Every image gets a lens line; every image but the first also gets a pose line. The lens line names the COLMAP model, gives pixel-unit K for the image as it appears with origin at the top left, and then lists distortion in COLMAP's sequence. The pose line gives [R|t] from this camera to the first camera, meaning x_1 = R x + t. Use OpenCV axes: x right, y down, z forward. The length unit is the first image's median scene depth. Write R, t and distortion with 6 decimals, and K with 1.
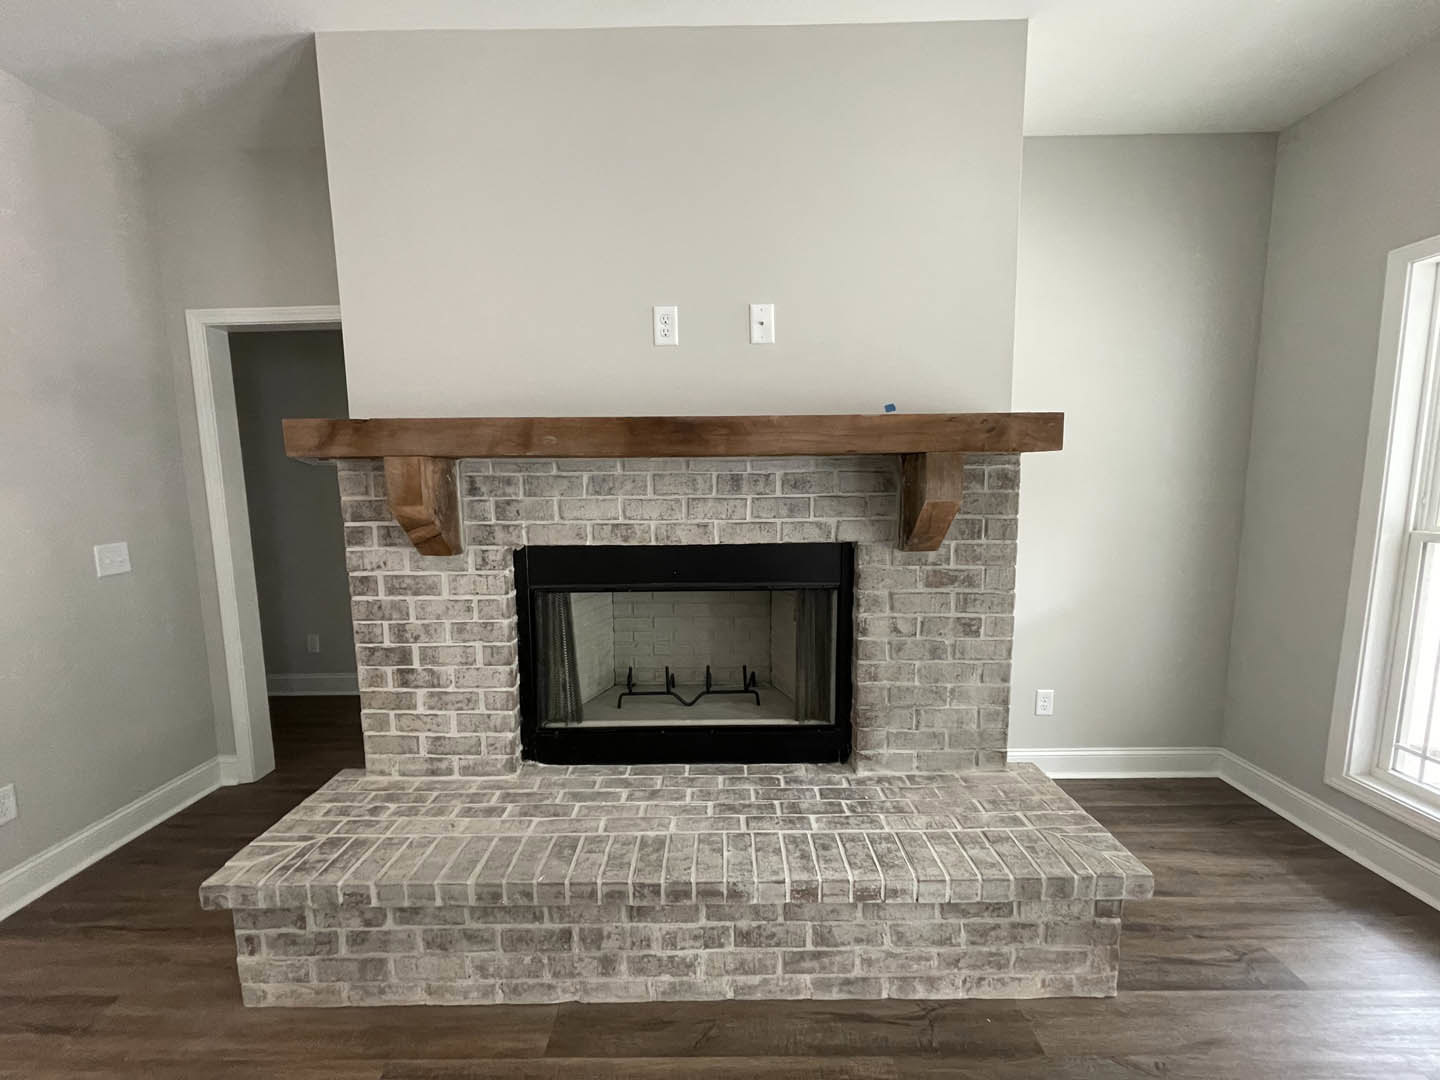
lens RADIAL K [[577.4, 0, 714.4], [0, 577.4, 546.3], [0, 0, 1]] dist [-0.002006, -0.000134]
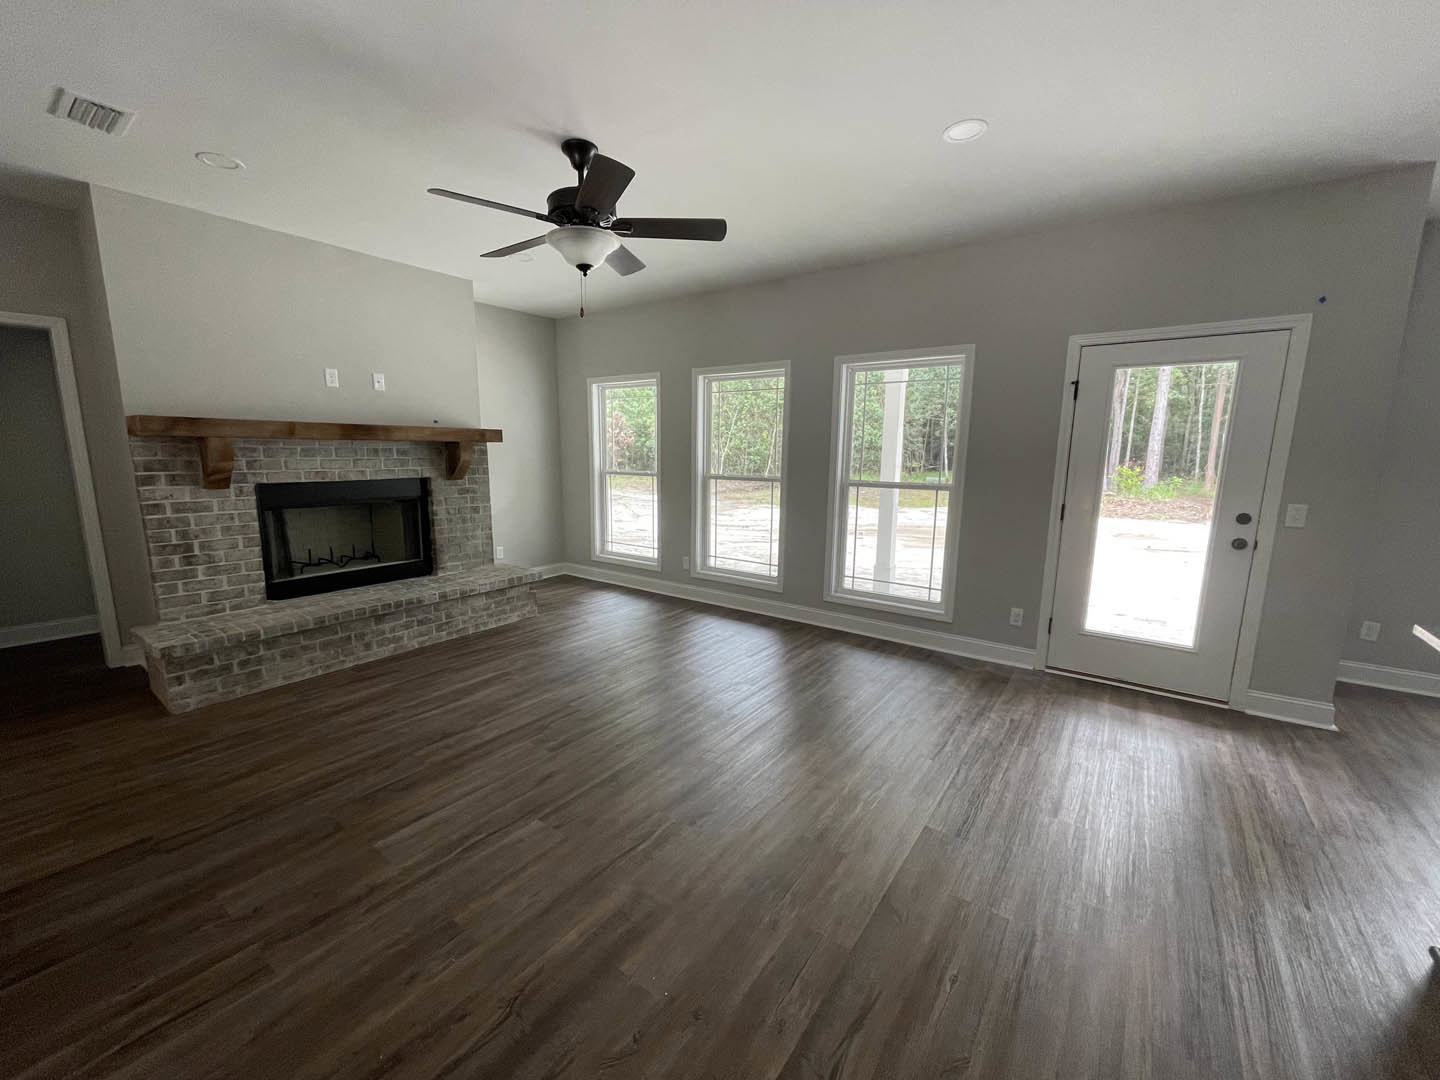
lens RADIAL K [[577.4, 0, 714.4], [0, 577.4, 546.3], [0, 0, 1]] dist [-0.002006, -0.000134]
pose [[0.579549, -0.119346, 0.806151, -1.055677], [0.079587, 0.992779, 0.089759, 0.158910], [-0.811042, 0.012139, 0.584862, -1.391370]]
